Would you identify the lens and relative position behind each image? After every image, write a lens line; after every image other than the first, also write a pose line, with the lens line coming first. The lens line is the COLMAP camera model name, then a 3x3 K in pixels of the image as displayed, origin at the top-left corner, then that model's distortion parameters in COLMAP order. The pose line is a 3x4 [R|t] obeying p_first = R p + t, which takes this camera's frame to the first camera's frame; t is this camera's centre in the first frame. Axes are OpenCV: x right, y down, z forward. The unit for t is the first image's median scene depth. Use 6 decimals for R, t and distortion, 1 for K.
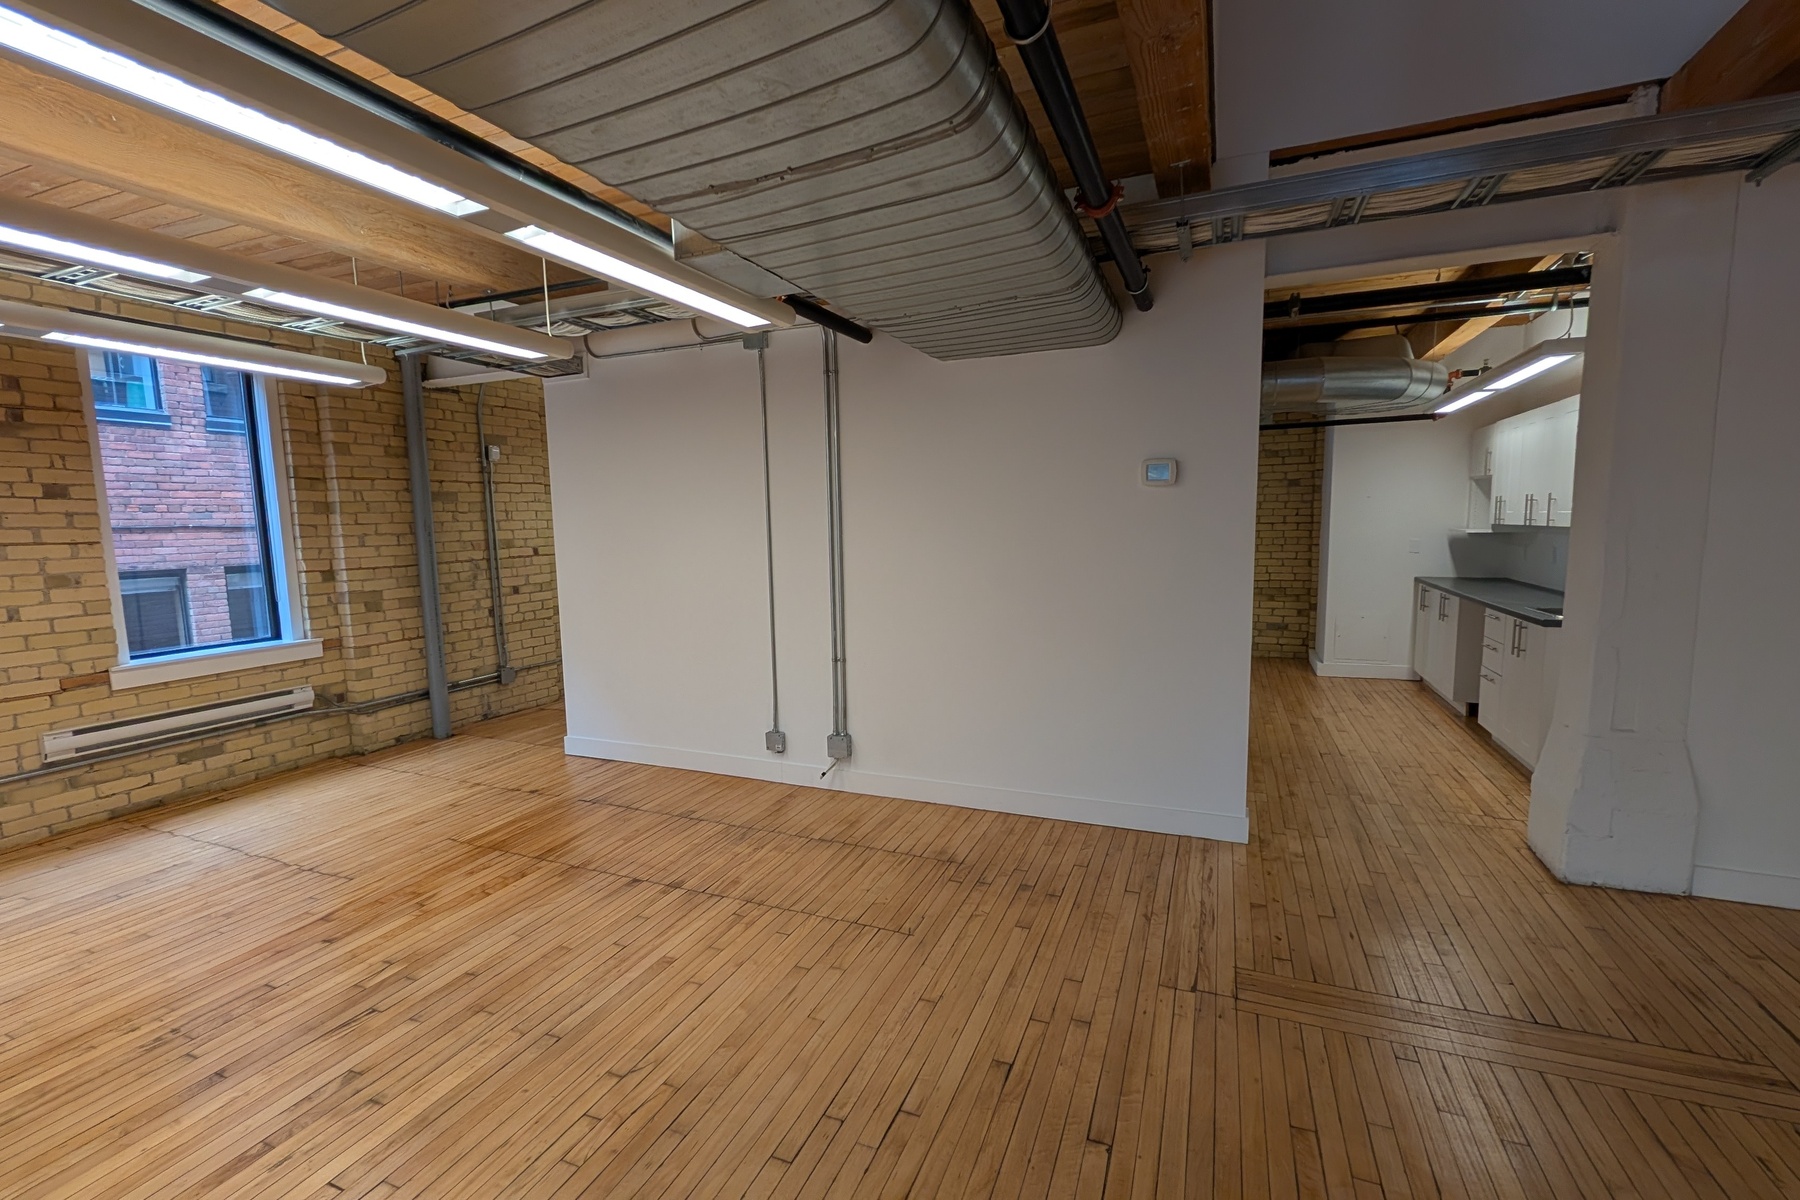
lens RADIAL K [[774.7, 0, 898.8], [0, 774.7, 604.6], [0, 0, 1]] dist [0.002050, 0.000305]
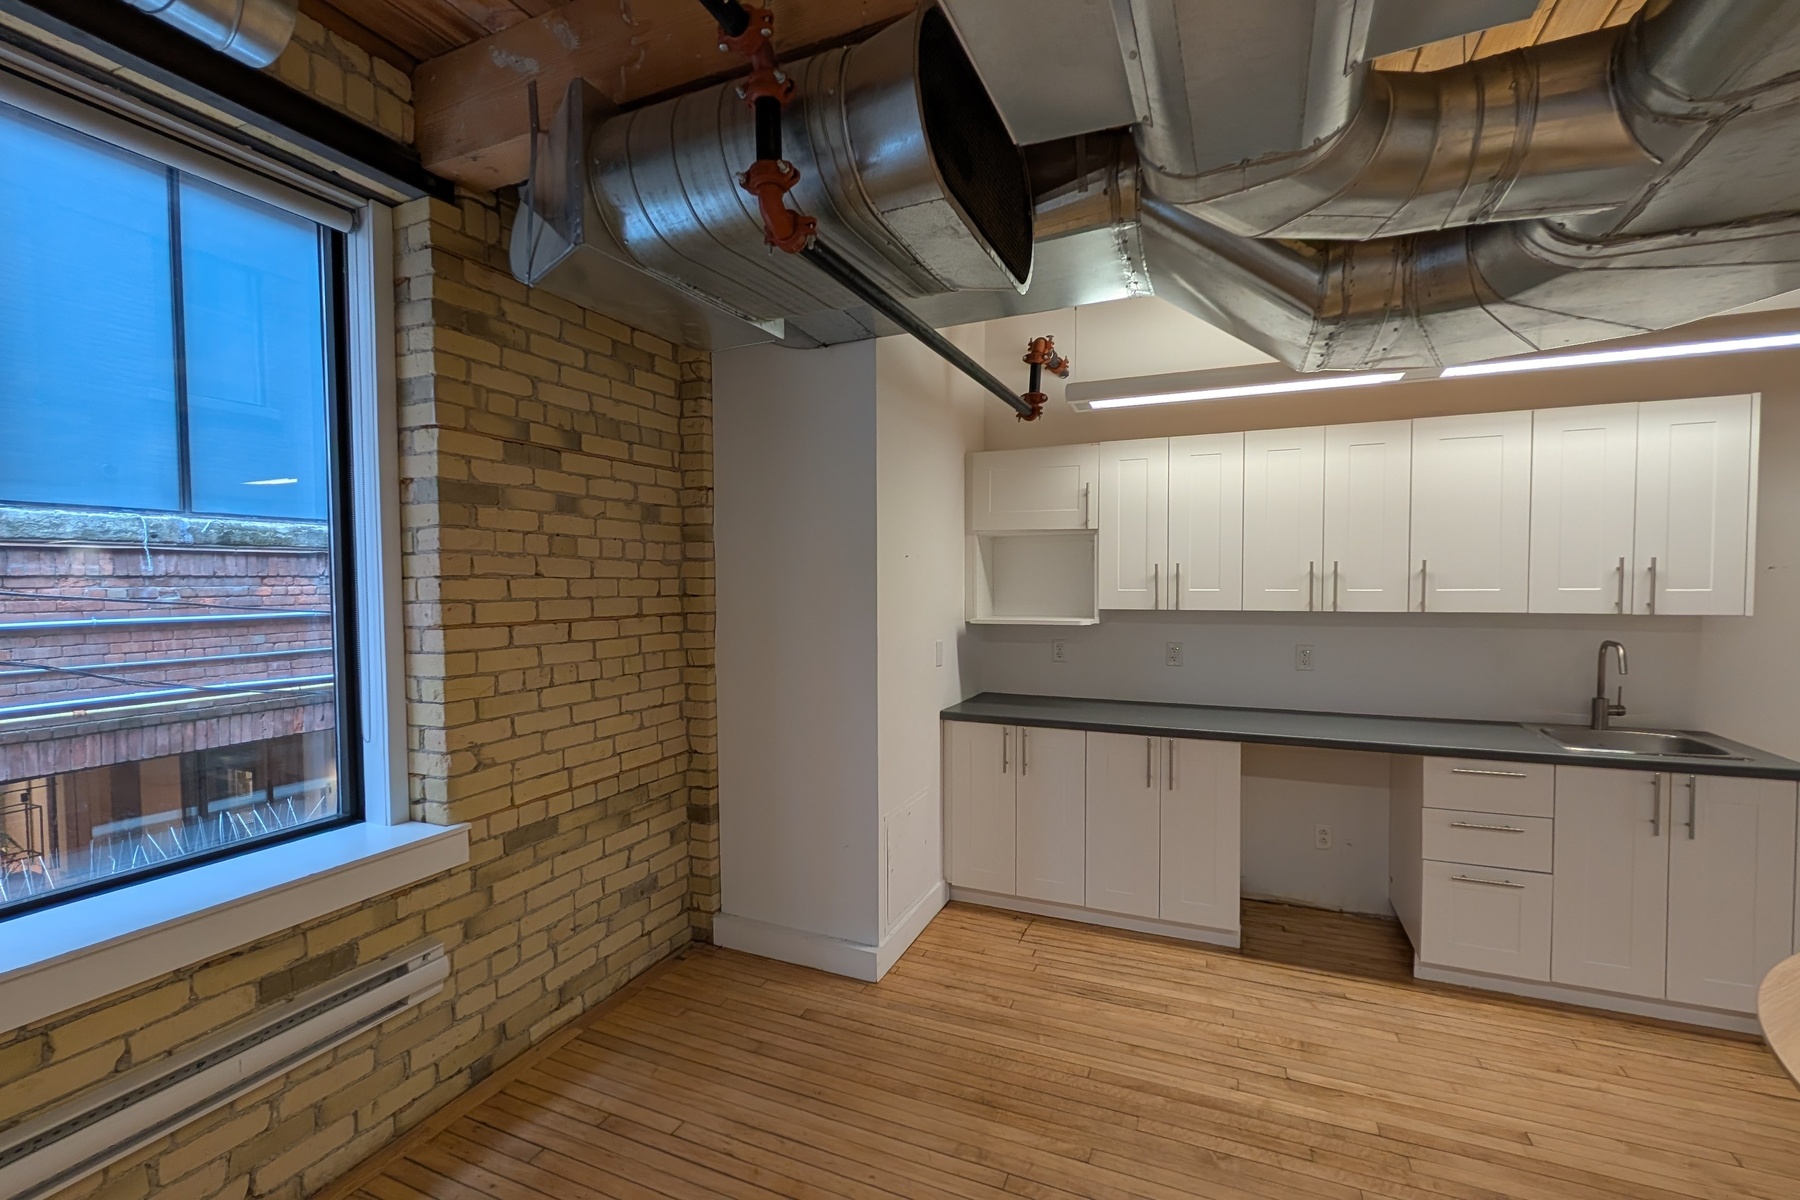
lens RADIAL K [[774.7, 0, 898.8], [0, 774.7, 604.6], [0, 0, 1]] dist [0.002050, 0.000305]
pose [[0.015468, -0.019399, 0.999692, 0.157272], [0.115648, 0.993136, 0.017482, -0.134996], [-0.993170, 0.115342, 0.017605, 1.135376]]
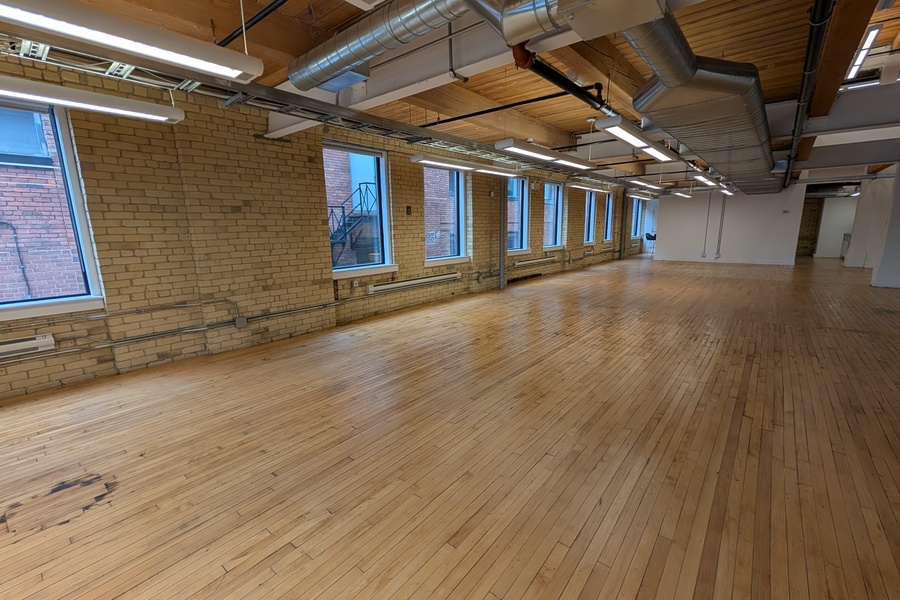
lens RADIAL K [[387.3, 0, 449.4], [0, 387.3, 302.3], [0, 0, 1]] dist [0.002050, 0.000305]
pose [[0.955792, 0.057485, -0.288370, -0.859054], [-0.029801, 0.994592, 0.099494, 0.216943], [0.292530, -0.086502, 0.952336, -1.893108]]
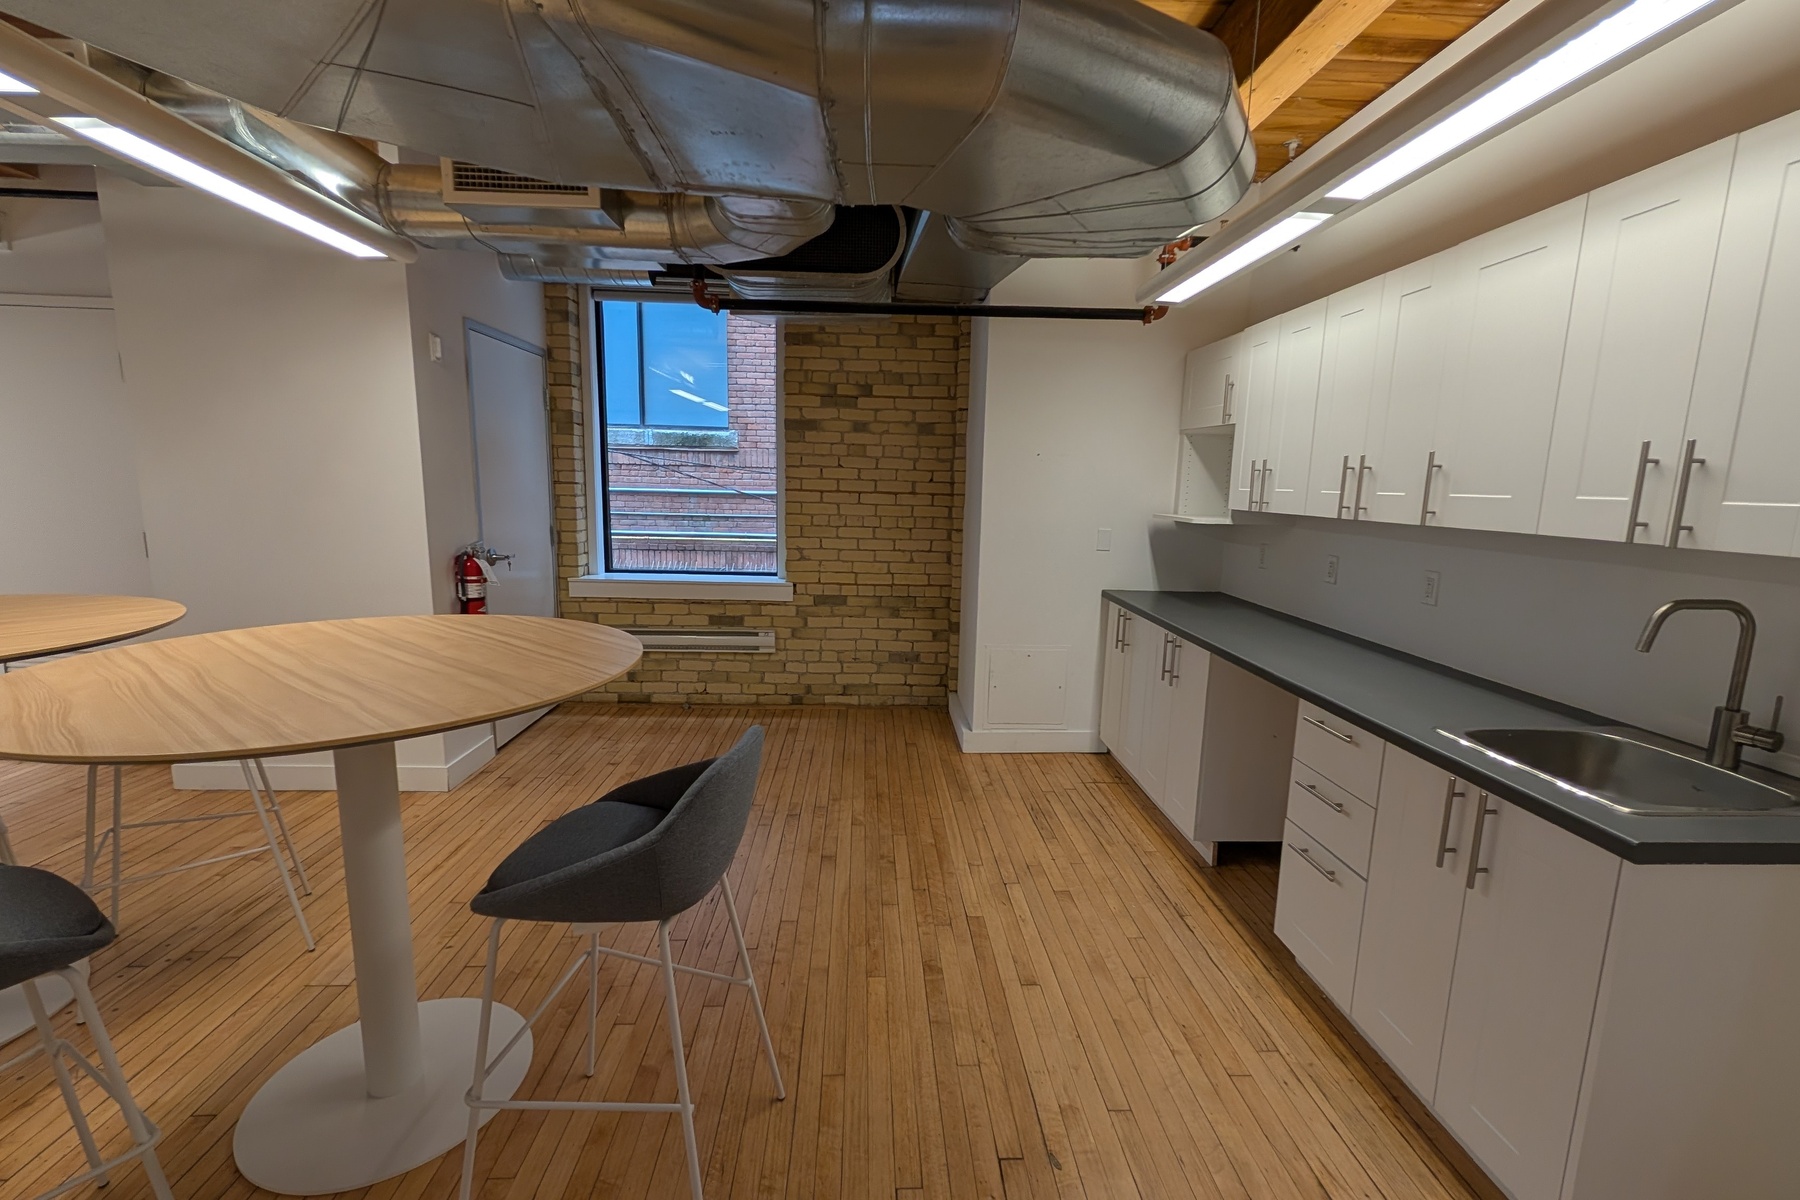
lens RADIAL K [[774.7, 0, 898.8], [0, 774.7, 604.6], [0, 0, 1]] dist [0.002050, 0.000305]
pose [[0.906327, -0.031228, 0.421421, 0.292078], [0.008816, 0.998446, 0.055026, -0.066503], [-0.422484, -0.046157, 0.905194, 0.574773]]
